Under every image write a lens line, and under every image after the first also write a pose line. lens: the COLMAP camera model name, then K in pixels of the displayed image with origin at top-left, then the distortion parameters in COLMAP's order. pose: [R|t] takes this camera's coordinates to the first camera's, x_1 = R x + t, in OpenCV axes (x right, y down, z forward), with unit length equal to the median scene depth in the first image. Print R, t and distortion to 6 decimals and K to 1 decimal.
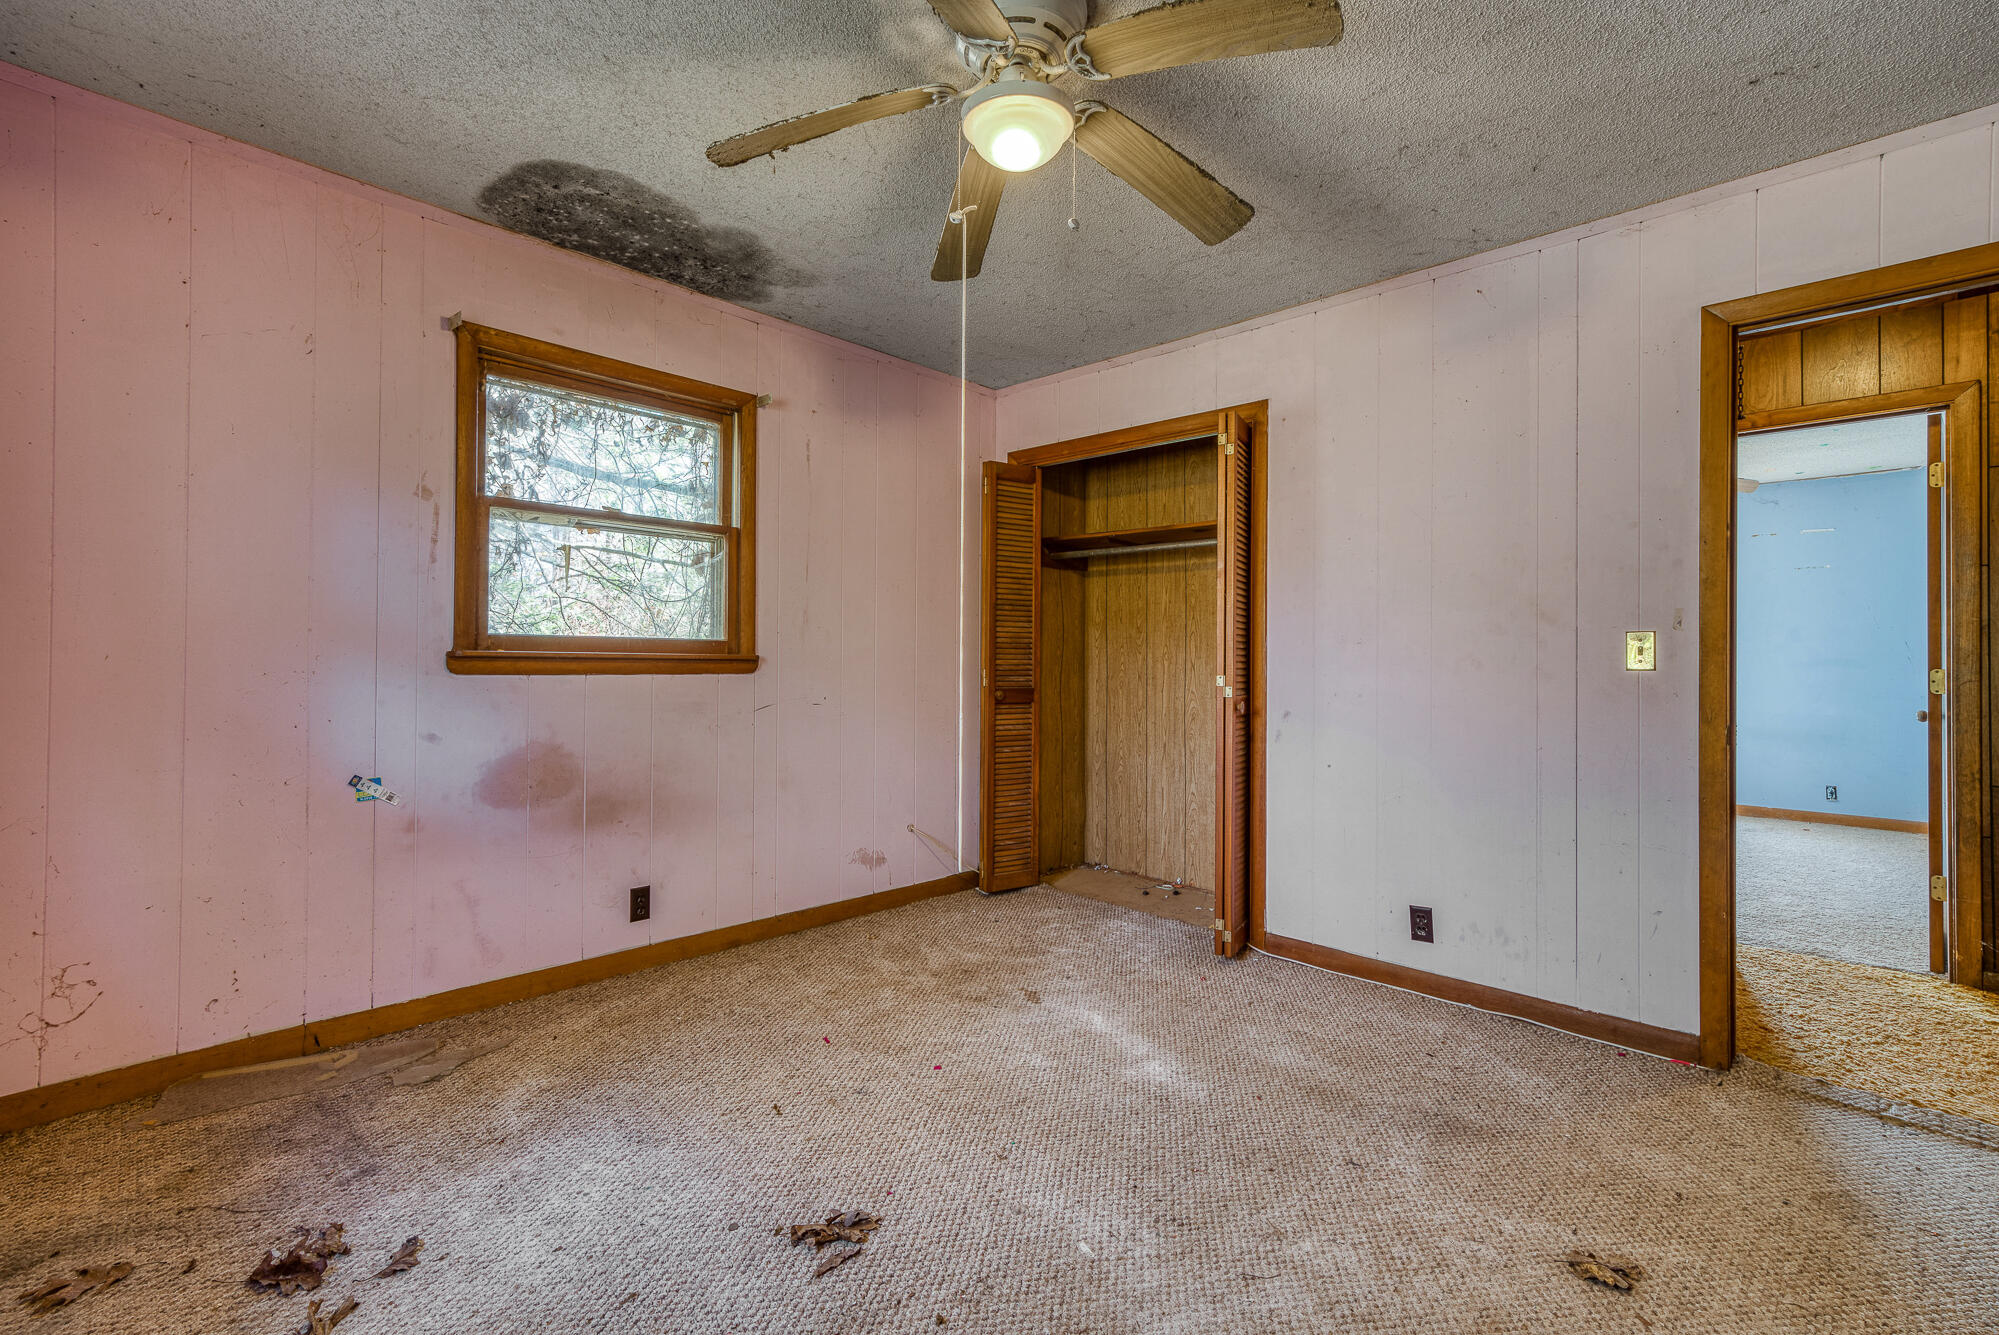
lens RADIAL K [[877.1, 0, 996.8], [0, 877.1, 658.3], [0, 0, 1]] dist [0.009557, 0.001478]
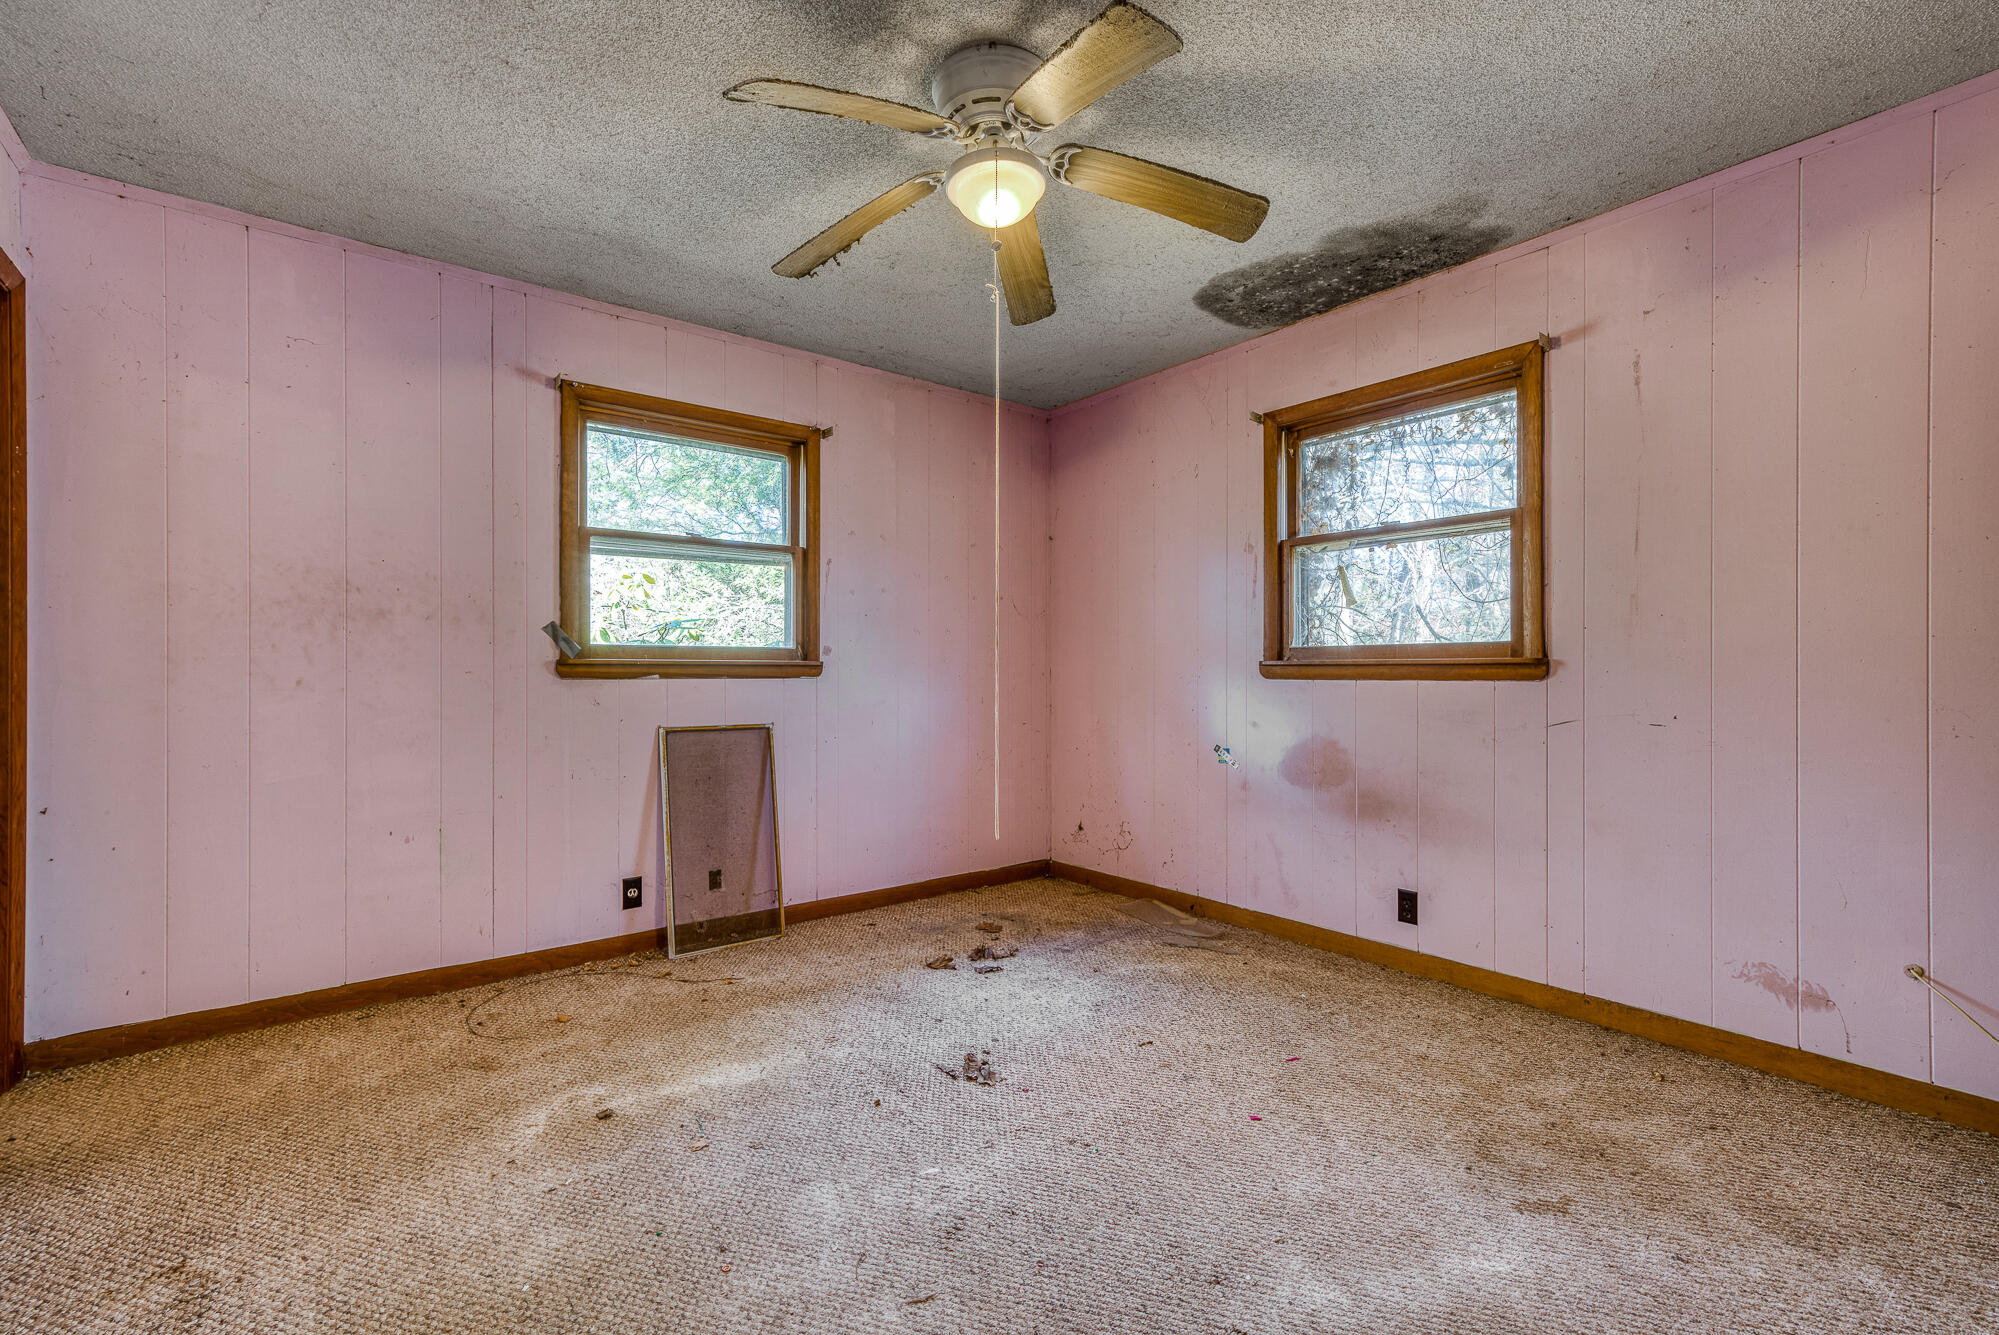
lens RADIAL K [[877.1, 0, 996.4], [0, 877.1, 675.5], [0, 0, 1]] dist [0.009557, 0.001478]
pose [[-0.130261, -0.002758, -0.991476, 0.721903], [0.006628, 0.999971, -0.003652, 0.014732], [0.991458, -0.007047, -0.130239, 0.725175]]
